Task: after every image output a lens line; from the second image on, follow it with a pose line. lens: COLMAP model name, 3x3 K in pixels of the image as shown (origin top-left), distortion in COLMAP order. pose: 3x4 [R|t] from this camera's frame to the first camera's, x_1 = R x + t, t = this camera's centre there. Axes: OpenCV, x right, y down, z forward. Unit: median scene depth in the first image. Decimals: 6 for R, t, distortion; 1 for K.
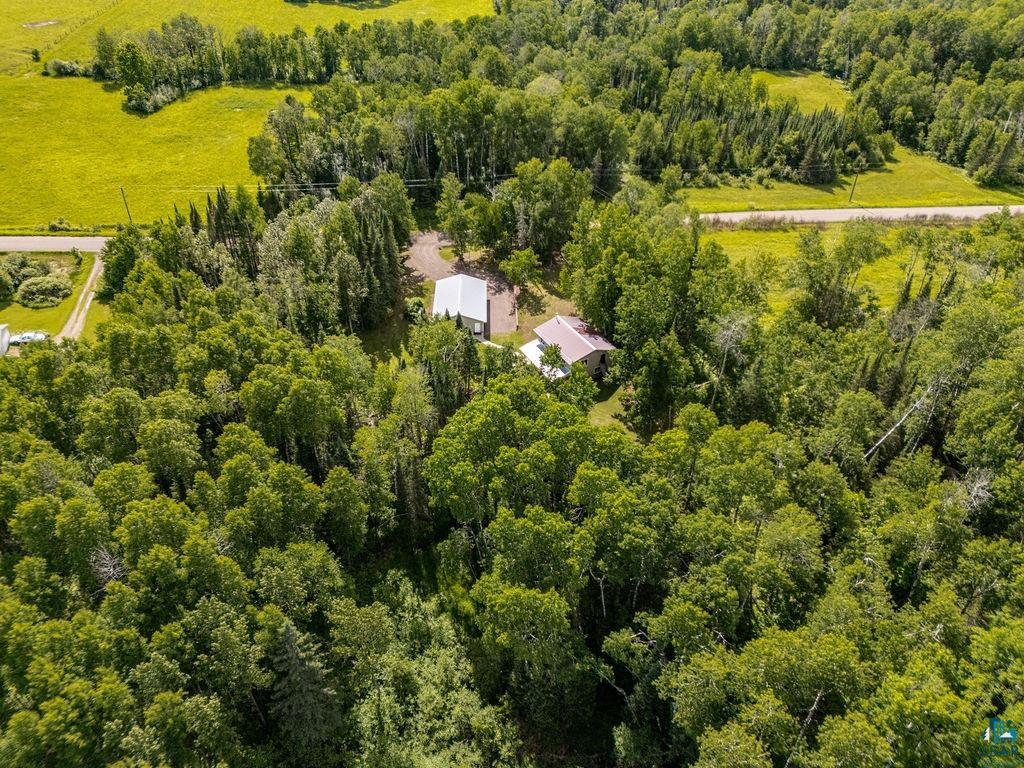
lens RADIAL K [[749.9, 0, 514.9], [0, 749.9, 387.5], [0, 0, 1]] dist [0.083551, -0.081701]
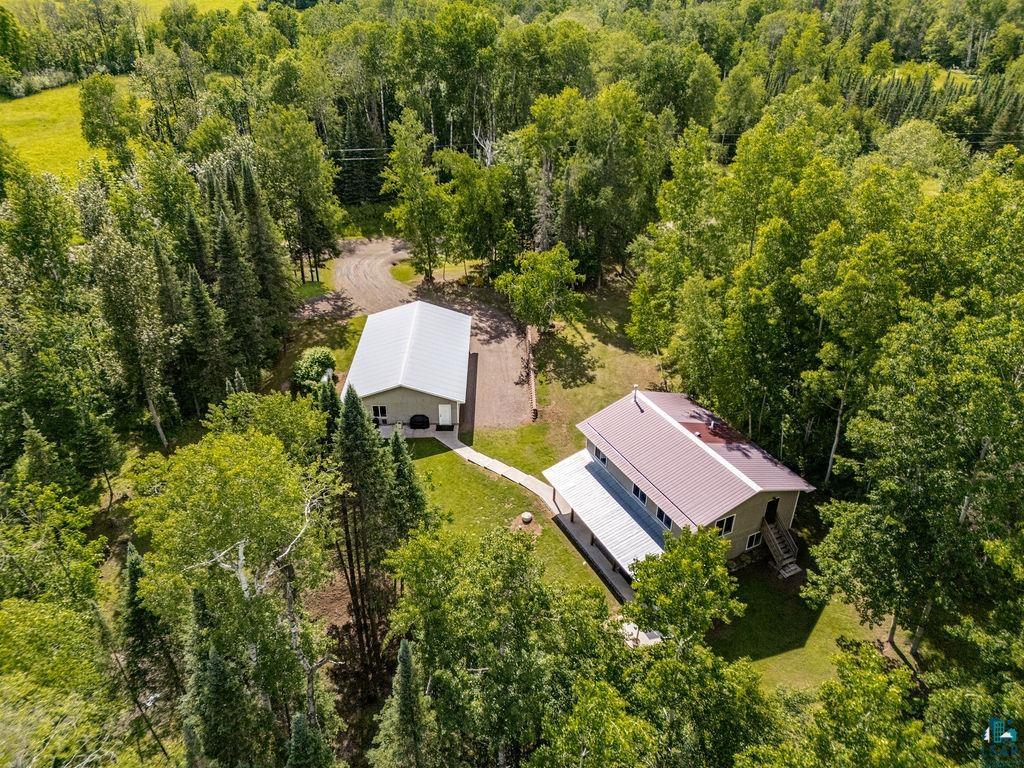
lens RADIAL K [[749.9, 0, 512.1], [0, 749.9, 378.4], [0, 0, 1]] dist [0.083551, -0.081701]
pose [[0.999838, 0.003486, -0.017684, -0.002057], [-0.005040, 0.996056, -0.088585, -0.056169], [0.017305, 0.088660, 0.995912, 0.503334]]
